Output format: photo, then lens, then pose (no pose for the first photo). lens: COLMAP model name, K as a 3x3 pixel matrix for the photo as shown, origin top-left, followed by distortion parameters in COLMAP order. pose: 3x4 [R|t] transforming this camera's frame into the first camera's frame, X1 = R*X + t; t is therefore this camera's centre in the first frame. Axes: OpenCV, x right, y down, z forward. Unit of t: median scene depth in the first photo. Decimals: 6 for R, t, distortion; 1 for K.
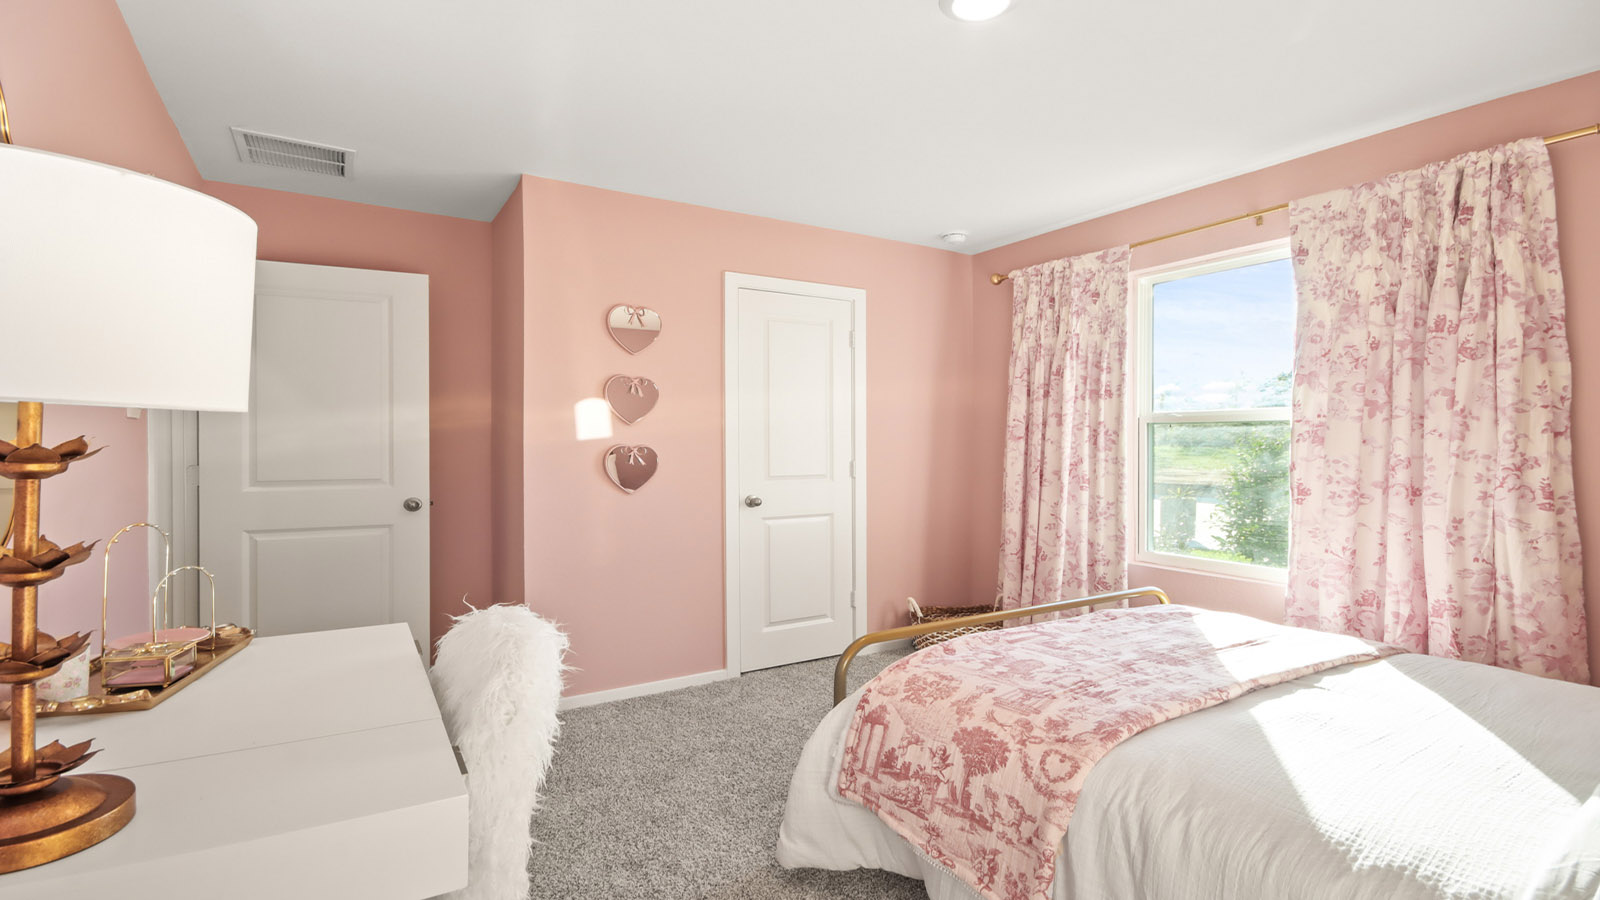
lens RADIAL K [[747.4, 0, 800.0], [0, 747.4, 452.5], [0, 0, 1]] dist [-0.001398, -0.000057]
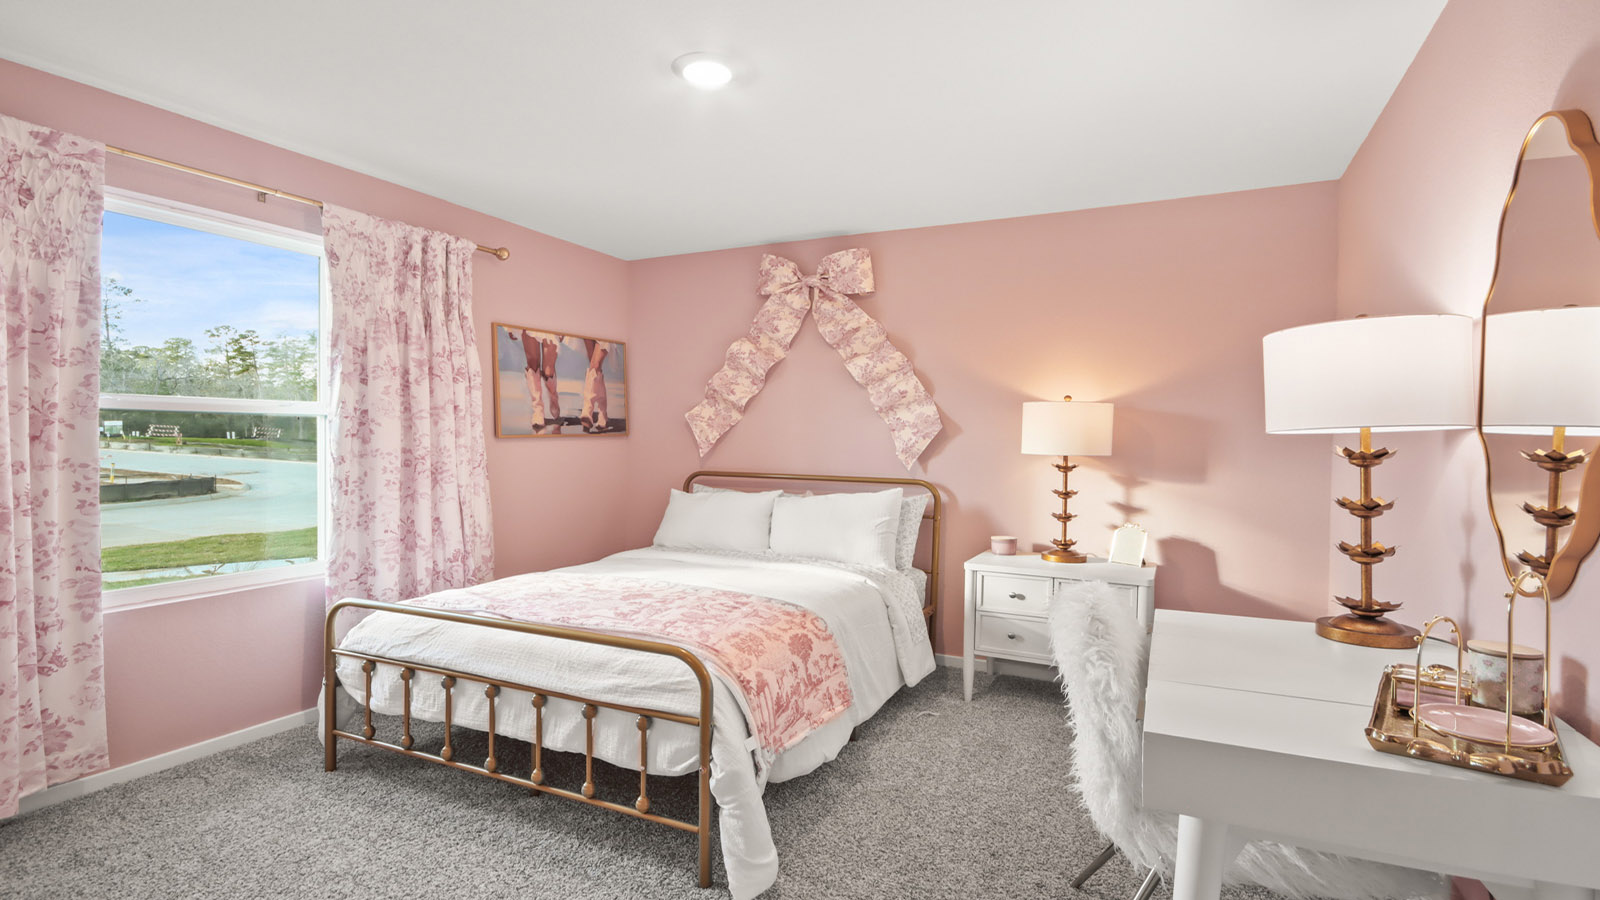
lens RADIAL K [[750.3, 0, 803.8], [0, 750.3, 450.8], [0, 0, 1]] dist [-0.001086, -0.000228]
pose [[-0.529531, -0.021764, 0.848011, -0.648064], [0.001548, 0.999644, 0.026623, -0.023520], [-0.848289, 0.015410, -0.529309, 1.118167]]
